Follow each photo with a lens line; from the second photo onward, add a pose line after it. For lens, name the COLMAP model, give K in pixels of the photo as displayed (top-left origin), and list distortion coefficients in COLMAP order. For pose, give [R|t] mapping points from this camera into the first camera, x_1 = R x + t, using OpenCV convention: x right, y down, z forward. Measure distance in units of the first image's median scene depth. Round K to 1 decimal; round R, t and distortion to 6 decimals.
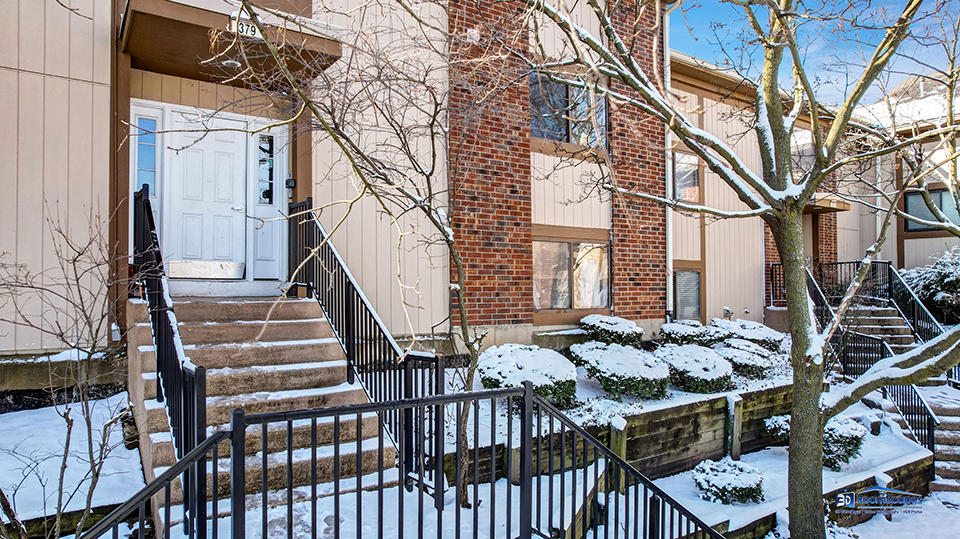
lens RADIAL K [[602.6, 0, 480.0], [0, 602.6, 269.5], [0, 0, 1]] dist [-0.039331, 0.001037]
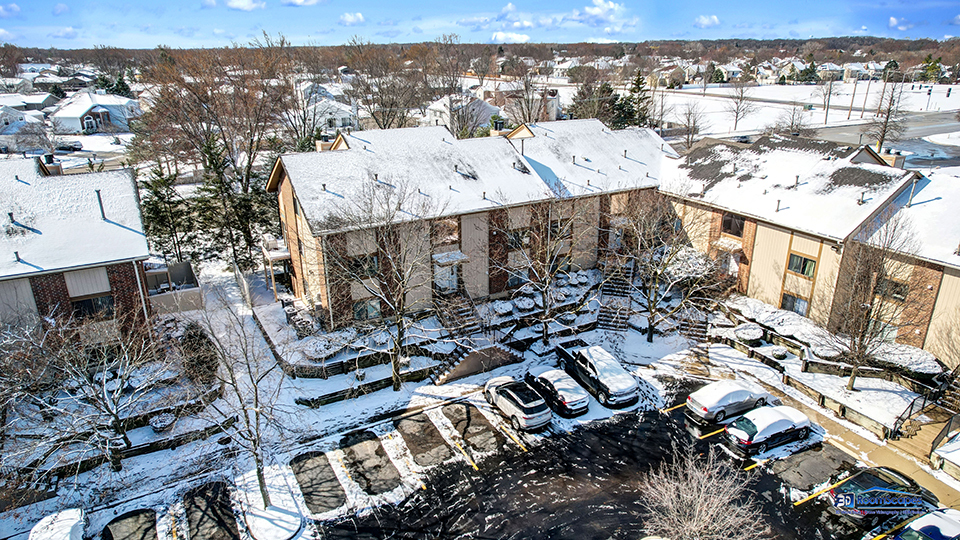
lens RADIAL K [[602.6, 0, 480.0], [0, 602.6, 270.0], [0, 0, 1]] dist [-0.039331, 0.001037]
pose [[0.994251, 0.027223, -0.103552, 0.369838], [0.014521, 0.923919, 0.382313, -1.959100], [0.106082, -0.381619, 0.918212, -3.395516]]
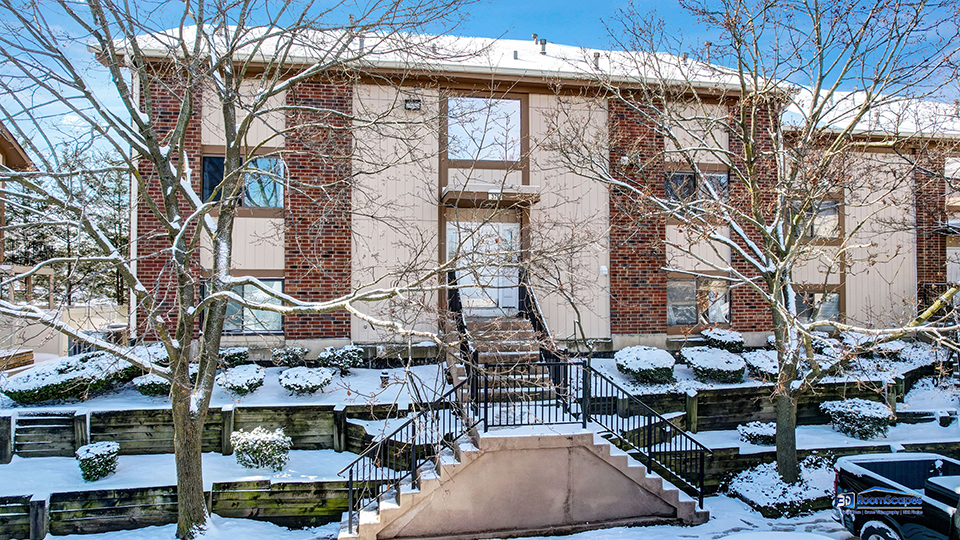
lens RADIAL K [[602.6, 0, 480.0], [0, 602.6, 270.0], [0, 0, 1]] dist [-0.039331, 0.001037]
pose [[0.901572, -0.012951, -0.432436, 0.365368], [0.017998, 0.999809, 0.007581, -0.110447], [0.432255, -0.014618, 0.901633, -0.718882]]
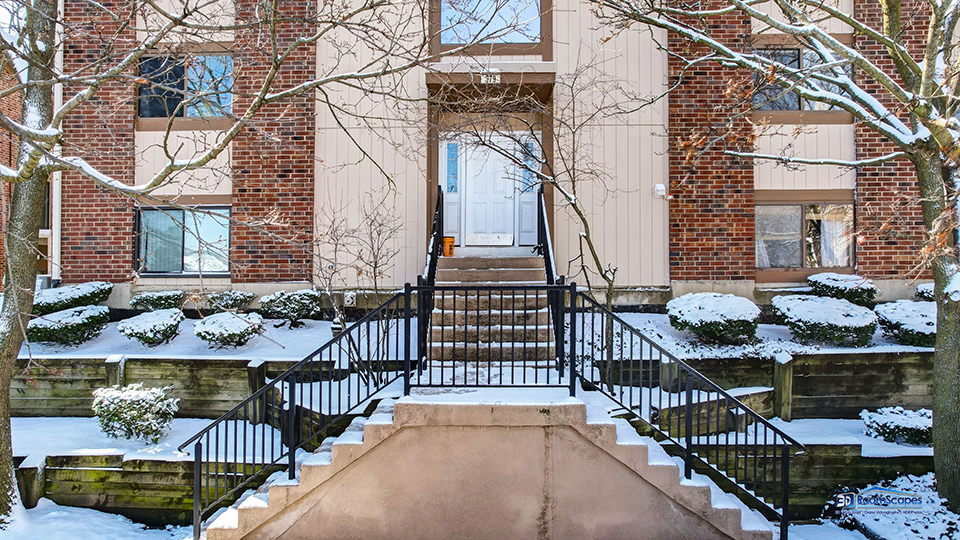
lens RADIAL K [[608.2, 0, 487.5], [0, 608.2, 275.7], [0, 0, 1]] dist [-0.076924, 0.077644]
pose [[0.807865, -0.010777, -0.589270, 0.374869], [0.023235, 0.999638, 0.013572, 0.060779], [0.588910, -0.024656, 0.807823, -0.196641]]
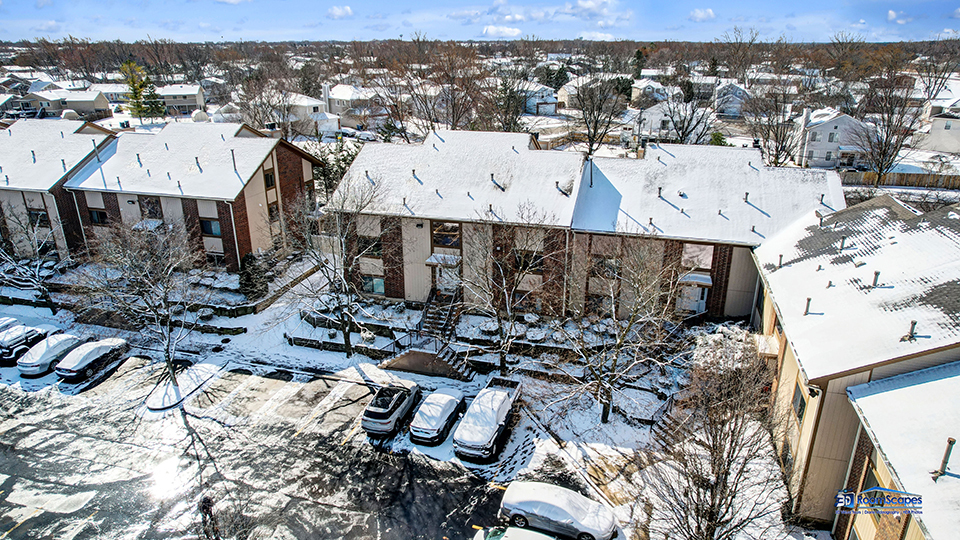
lens RADIAL K [[602.6, 0, 480.0], [0, 602.6, 270.0], [0, 0, 1]] dist [-0.039331, 0.001037]
pose [[0.624205, 0.266706, -0.734327, 3.291161], [0.033429, 0.929947, 0.366171, -1.937718], [0.780545, -0.253113, 0.571562, -1.679850]]
